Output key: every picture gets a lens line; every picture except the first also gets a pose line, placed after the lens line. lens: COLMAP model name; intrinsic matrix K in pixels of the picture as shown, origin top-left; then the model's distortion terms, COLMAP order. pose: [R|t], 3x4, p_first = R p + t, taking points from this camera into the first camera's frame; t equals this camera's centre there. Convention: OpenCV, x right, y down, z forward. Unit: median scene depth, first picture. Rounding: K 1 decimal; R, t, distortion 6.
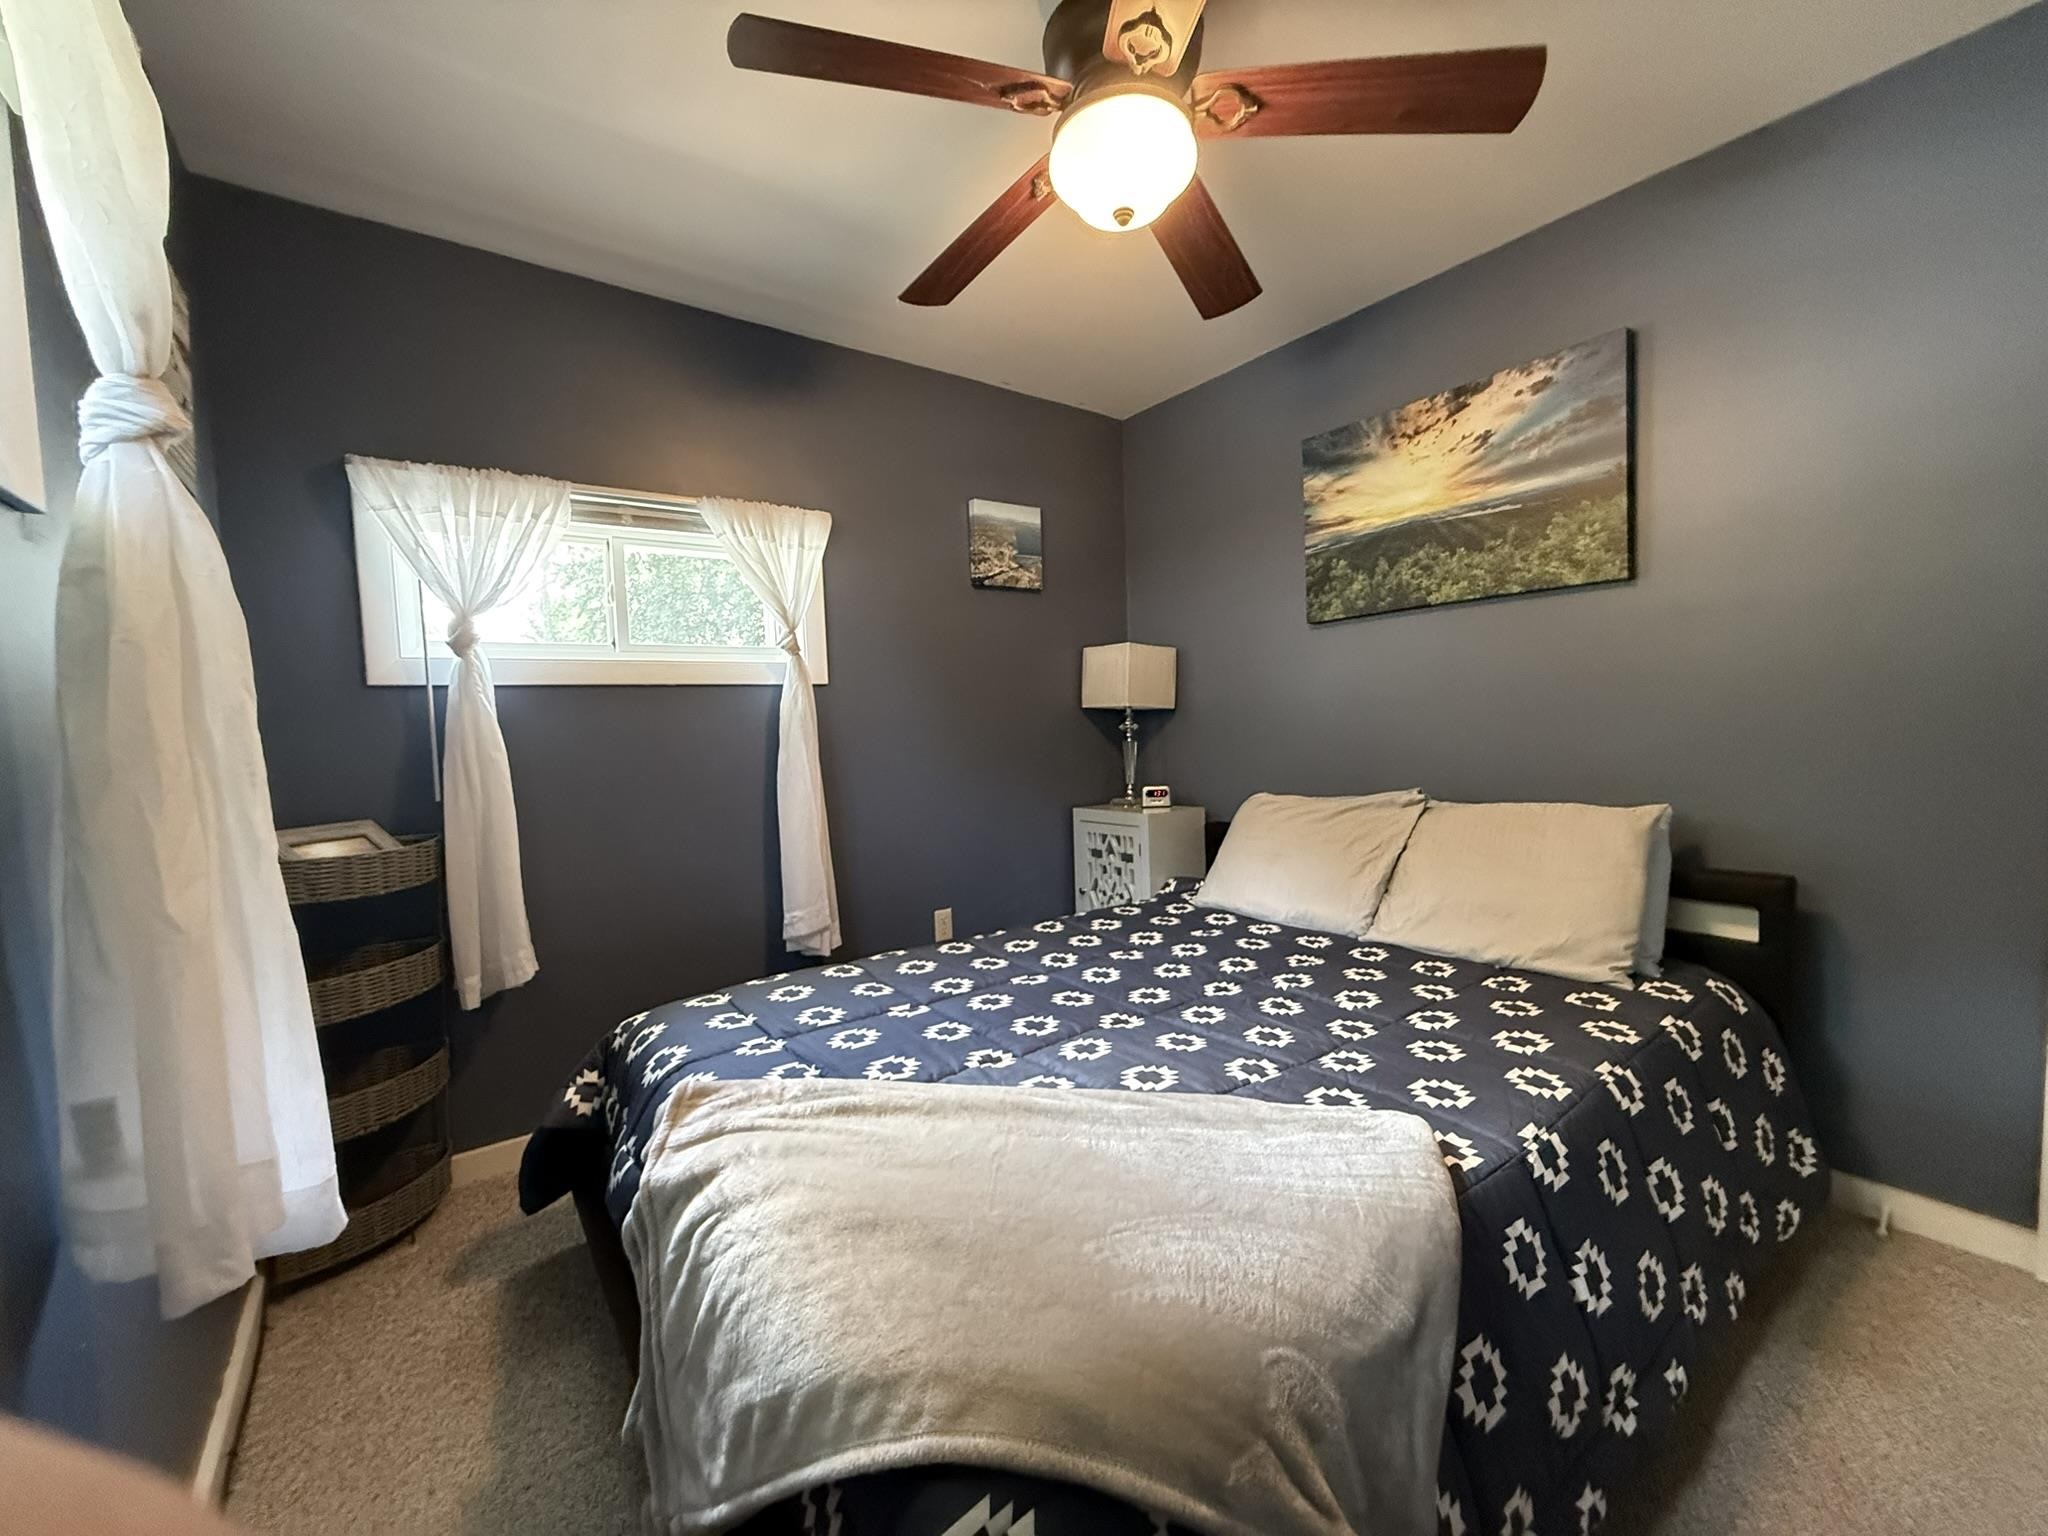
lens RADIAL K [[828.3, 0, 1024.0], [0, 828.3, 768.0], [0, 0, 1]] dist [0.015395, -0.000083]
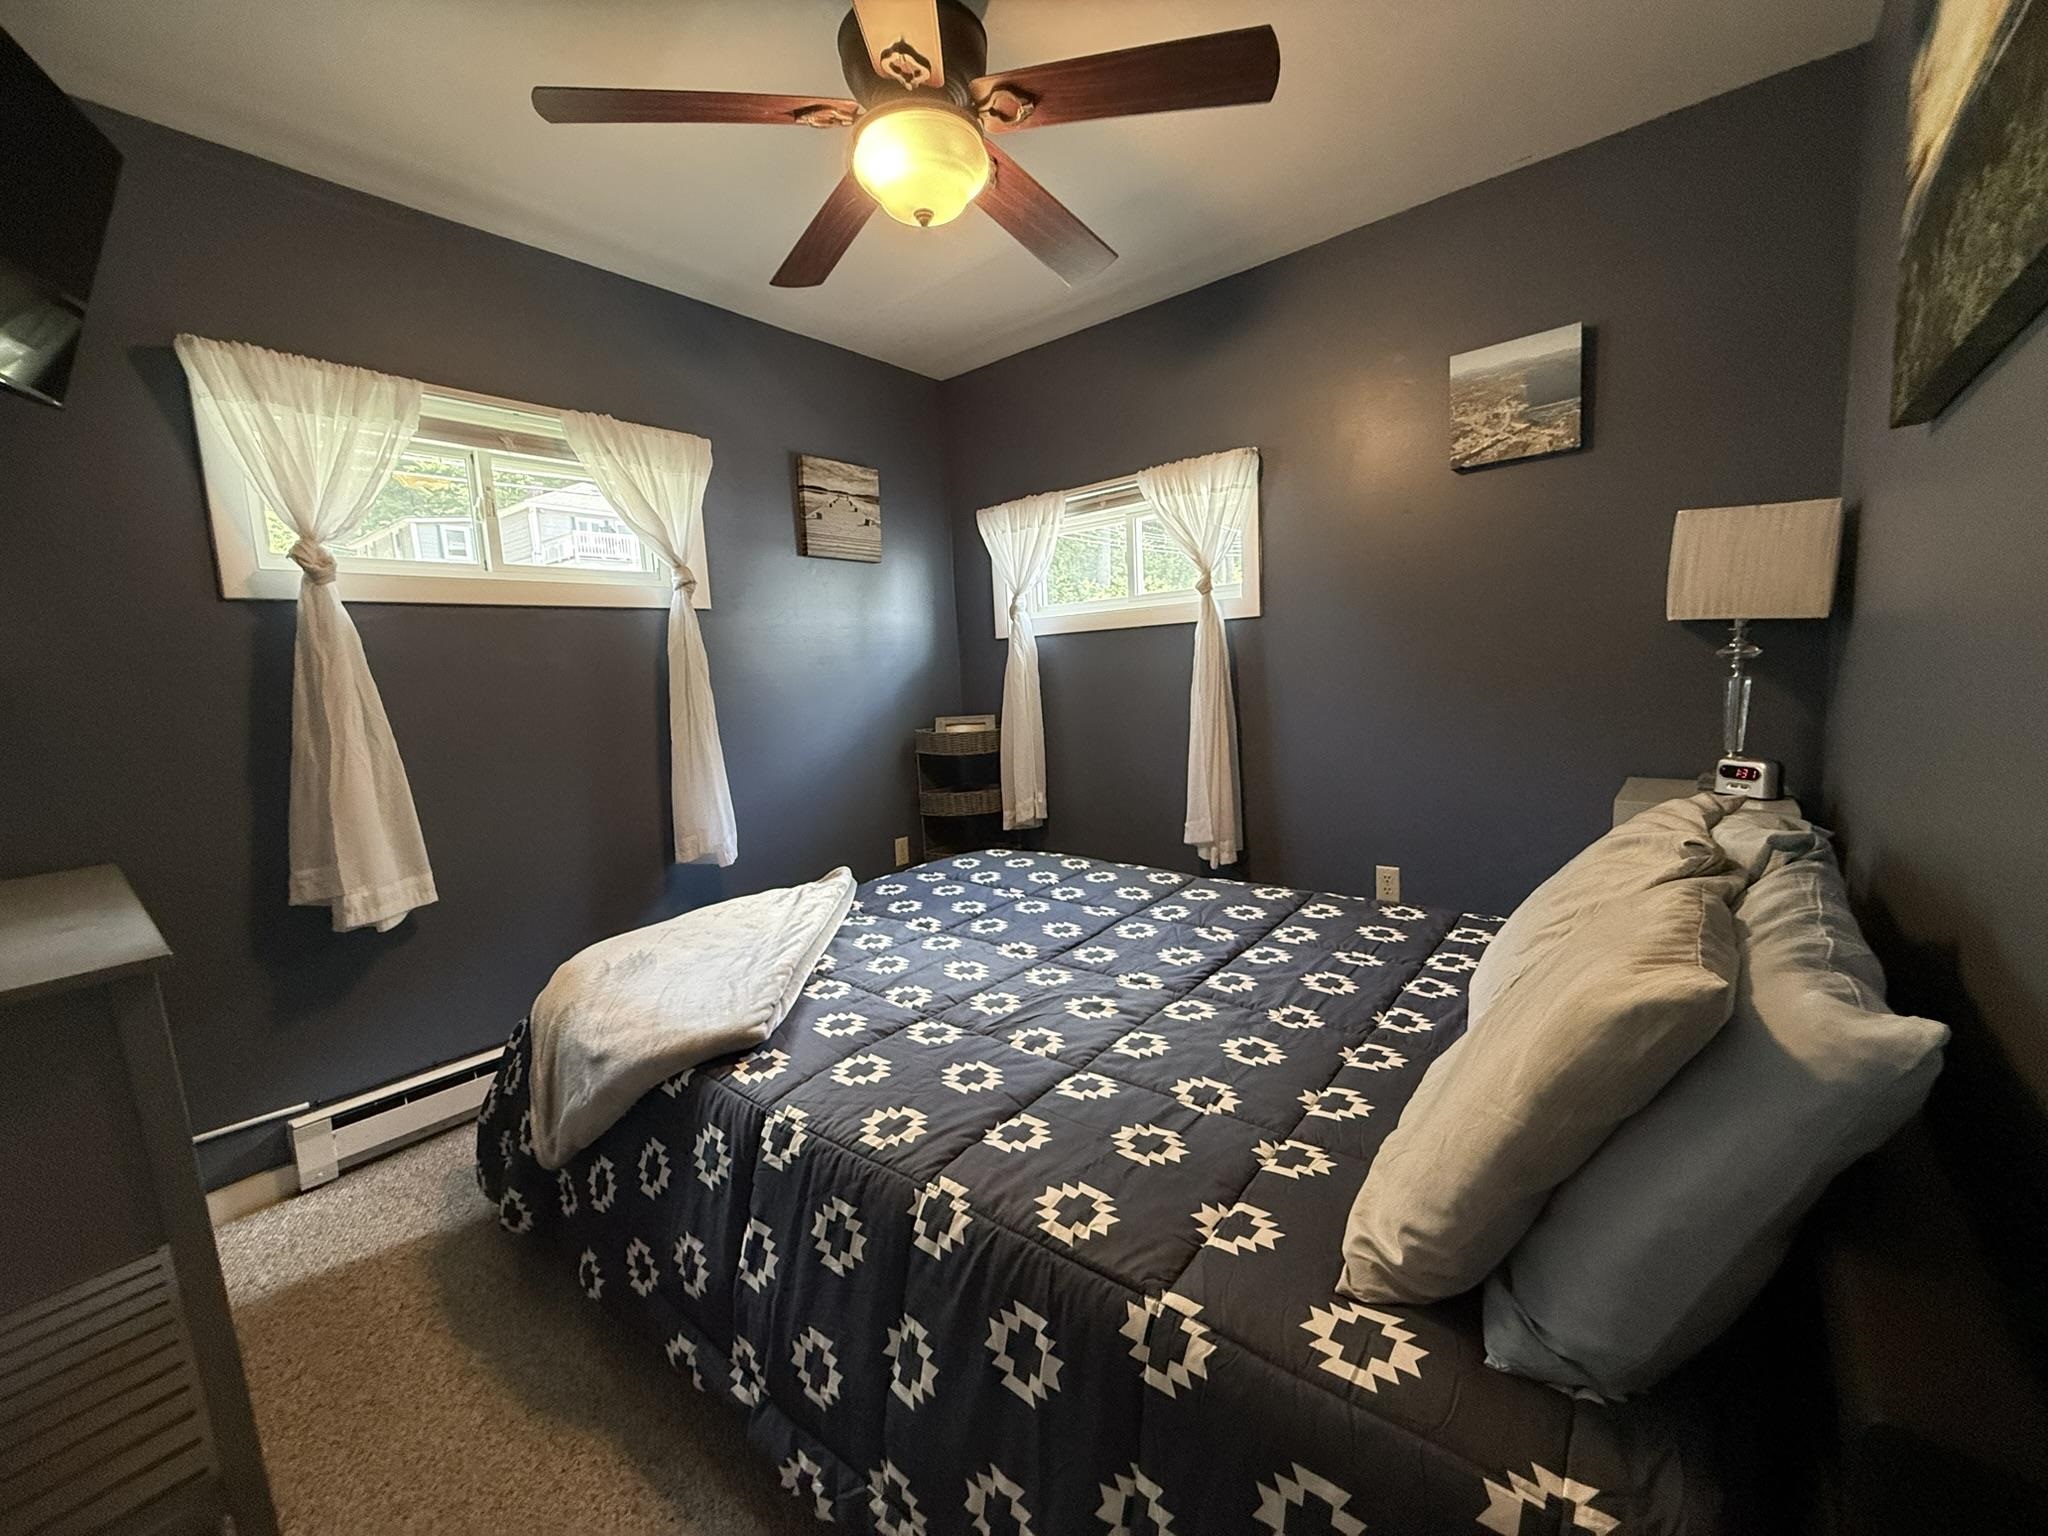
lens RADIAL K [[817.0, 0, 1020.8], [0, 817.0, 767.7], [0, 0, 1]] dist [-0.000252, -0.000498]
pose [[0.248205, 0.148715, -0.957224, 0.733268], [0.001018, 0.988105, 0.153777, -0.076013], [0.968707, -0.039143, 0.245102, 0.487060]]
